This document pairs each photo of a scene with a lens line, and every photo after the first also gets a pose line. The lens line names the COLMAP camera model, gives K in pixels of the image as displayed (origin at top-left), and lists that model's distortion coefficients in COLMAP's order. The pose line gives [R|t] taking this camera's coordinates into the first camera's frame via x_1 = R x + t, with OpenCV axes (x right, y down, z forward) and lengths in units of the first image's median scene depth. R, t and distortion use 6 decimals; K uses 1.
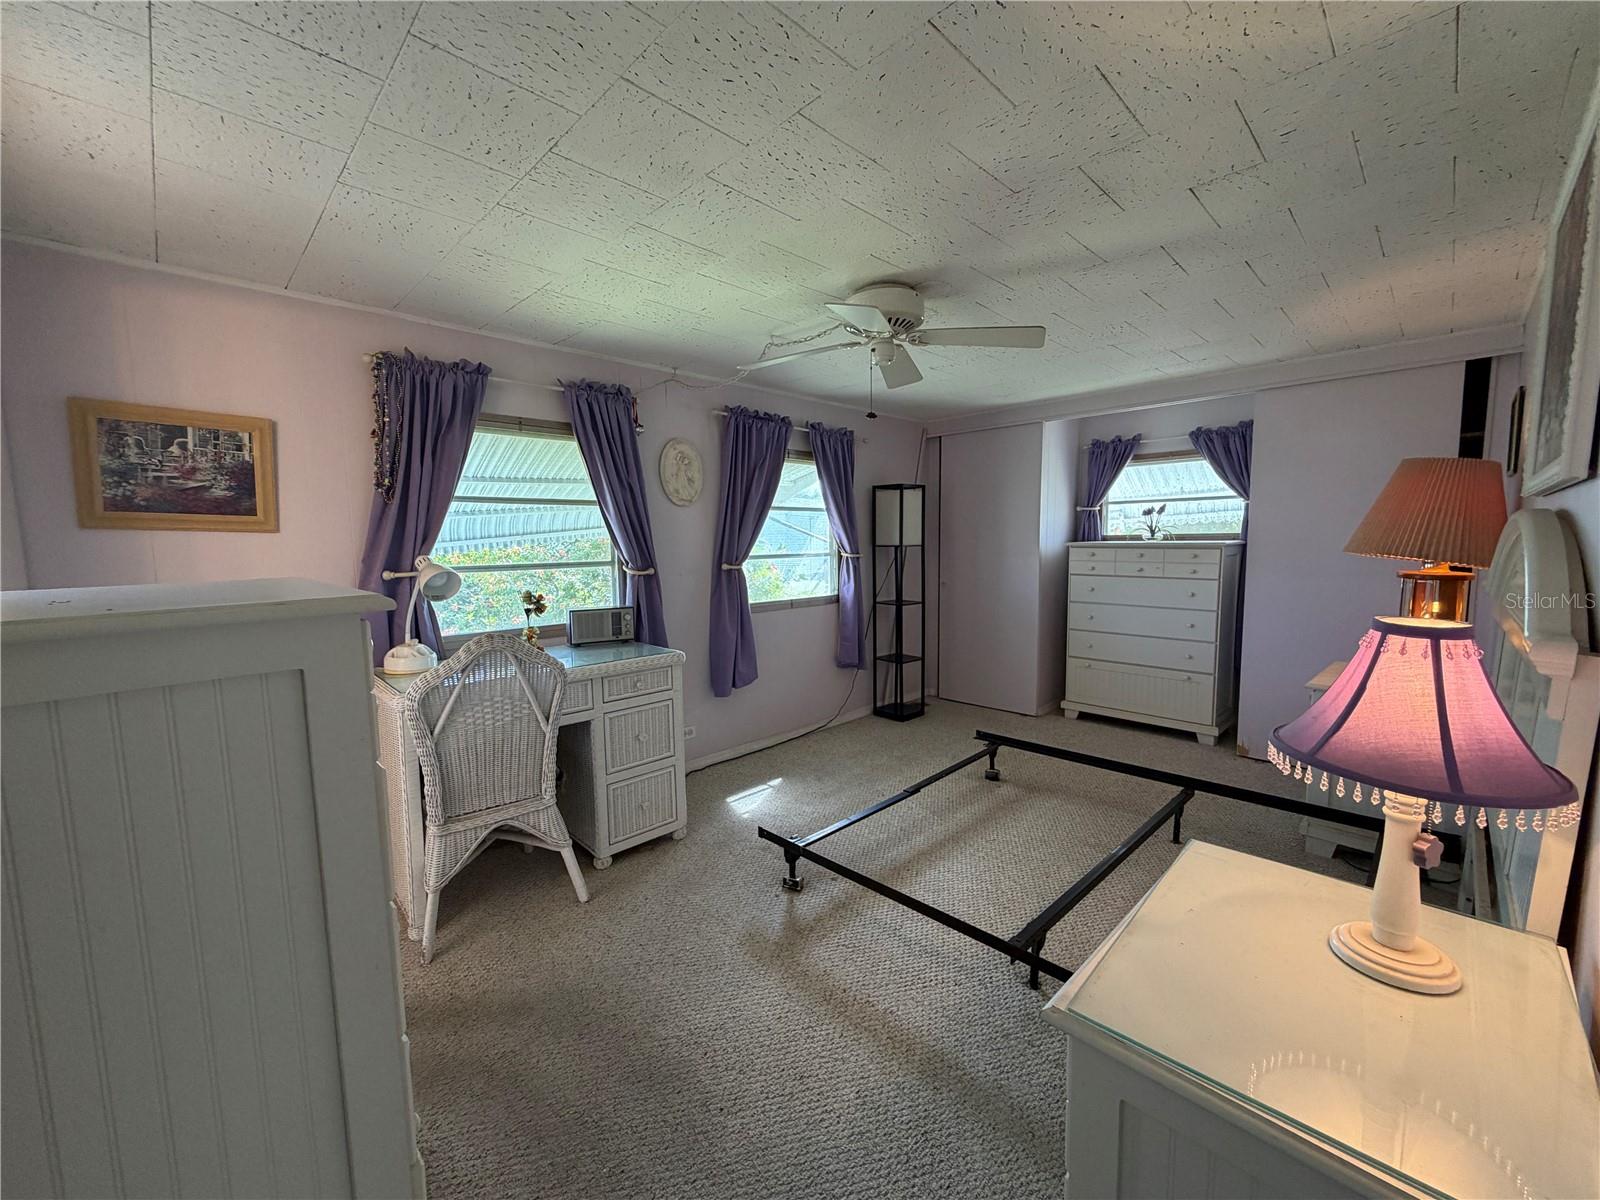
lens RADIAL K [[640.1, 0, 795.6], [0, 640.1, 601.2], [0, 0, 1]] dist [0.000266, -0.000157]
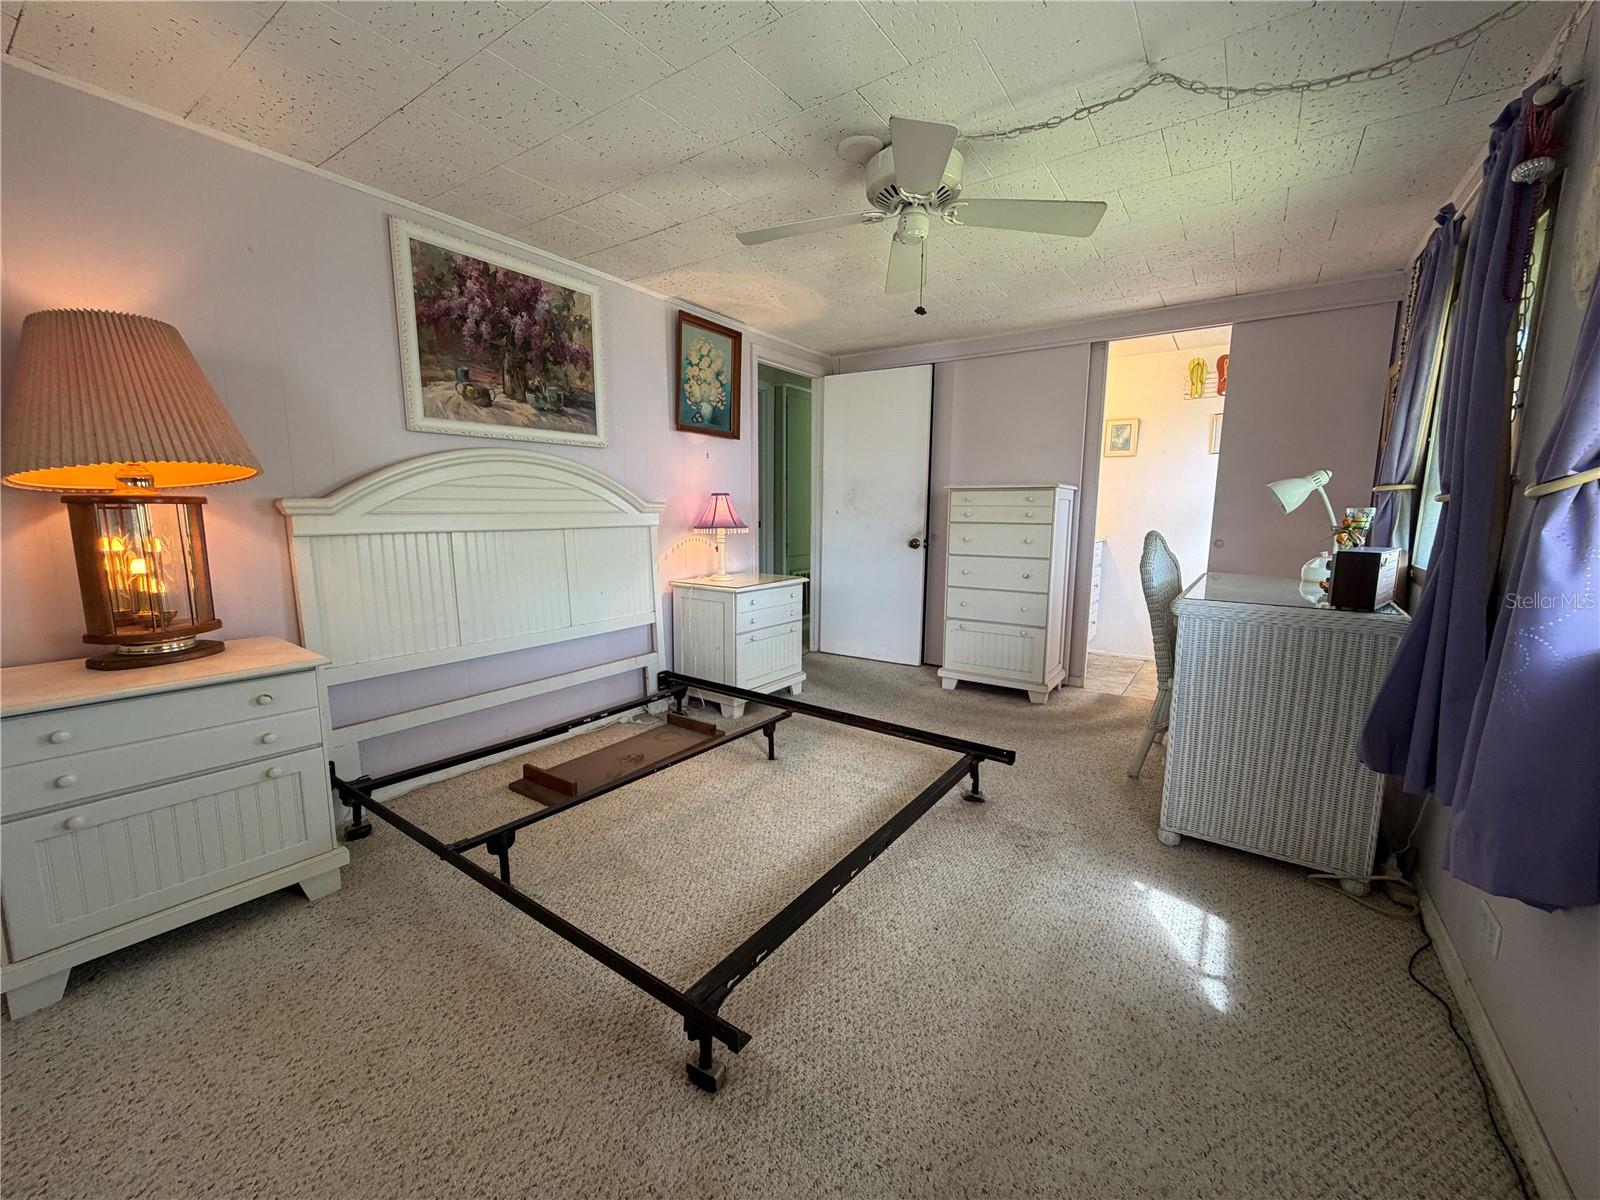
lens RADIAL K [[639.5, 0, 796.9], [0, 639.5, 600.3], [0, 0, 1]] dist [0.000679, -0.000051]
pose [[-0.983751, 0.037557, -0.175569, 0.329436], [-0.006314, 0.970035, 0.242883, -0.082840], [0.179430, 0.240045, -0.954035, 1.366939]]
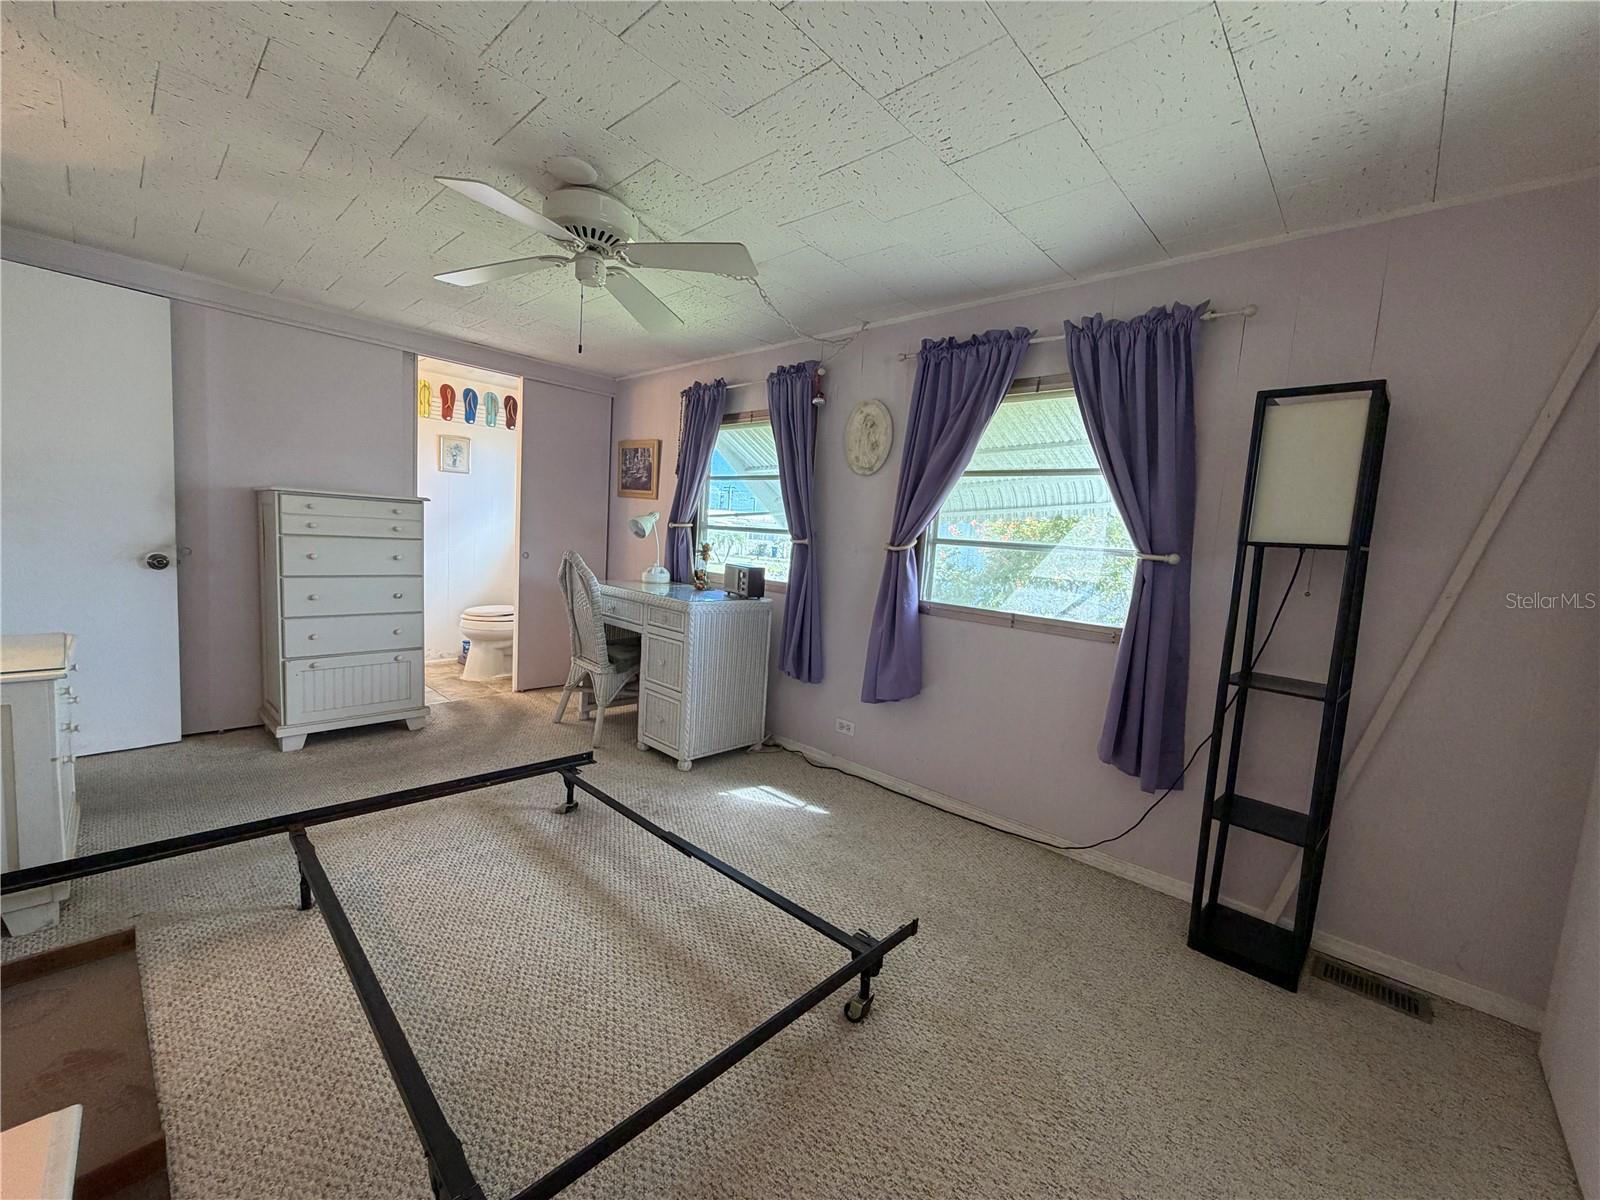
lens RADIAL K [[640.1, 0, 795.6], [0, 640.1, 601.2], [0, 0, 1]] dist [0.000266, -0.000157]
pose [[0.040112, 0.120541, -0.991898, 0.773097], [-0.162472, 0.980272, 0.112558, -0.064403], [0.985898, 0.156640, 0.058906, 0.932408]]
